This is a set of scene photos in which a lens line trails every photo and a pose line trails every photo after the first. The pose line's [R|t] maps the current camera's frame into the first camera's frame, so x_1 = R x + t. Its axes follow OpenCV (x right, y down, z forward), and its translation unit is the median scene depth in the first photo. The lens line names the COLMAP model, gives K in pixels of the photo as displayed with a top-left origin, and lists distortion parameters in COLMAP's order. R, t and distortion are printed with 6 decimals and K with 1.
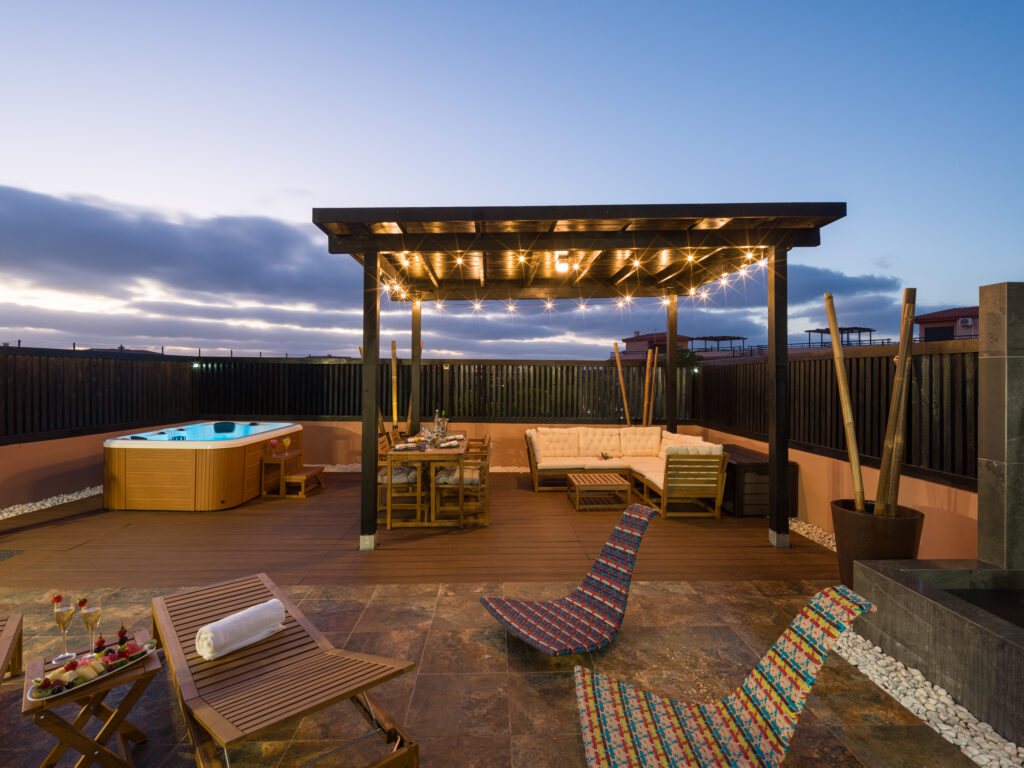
lens RADIAL K [[506.6, 0, 513.6], [0, 506.6, 377.8], [0, 0, 1]] dist [-0.000833, -0.000909]
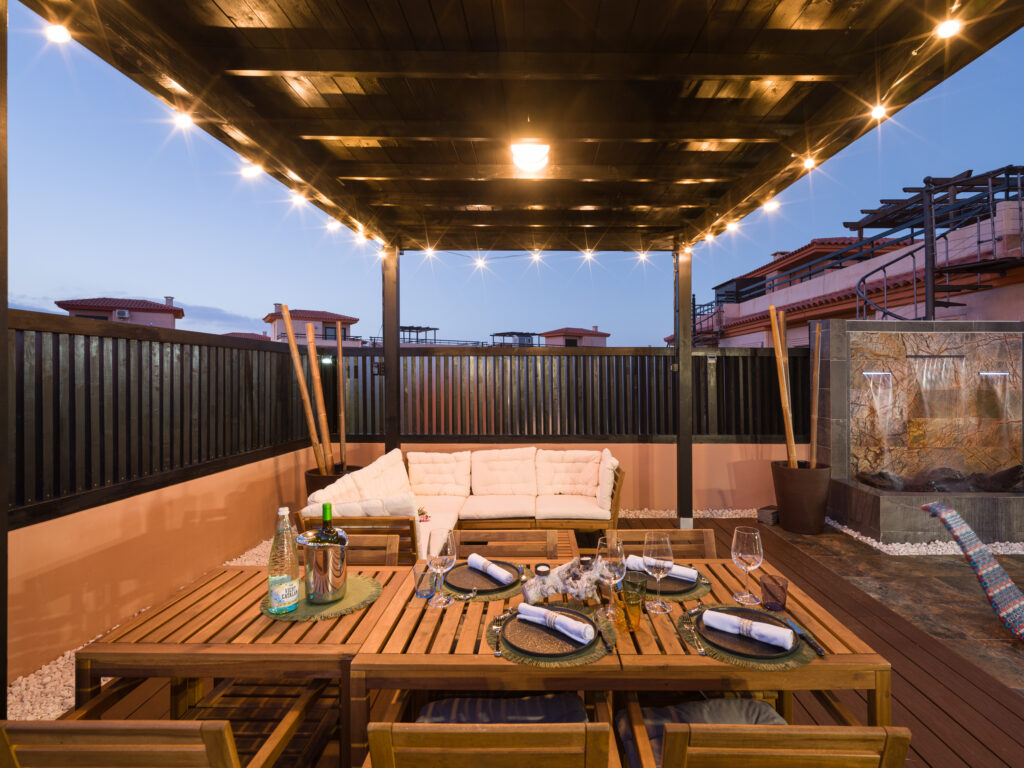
lens RADIAL K [[514.1, 0, 537.5], [0, 514.1, 380.4], [0, 0, 1]] dist [0.000069, -0.000127]
pose [[0.034599, -0.017888, 0.999241, -0.551720], [-0.000806, 0.999839, 0.017926, -0.002052], [-0.999401, -0.001426, 0.034579, 1.254640]]
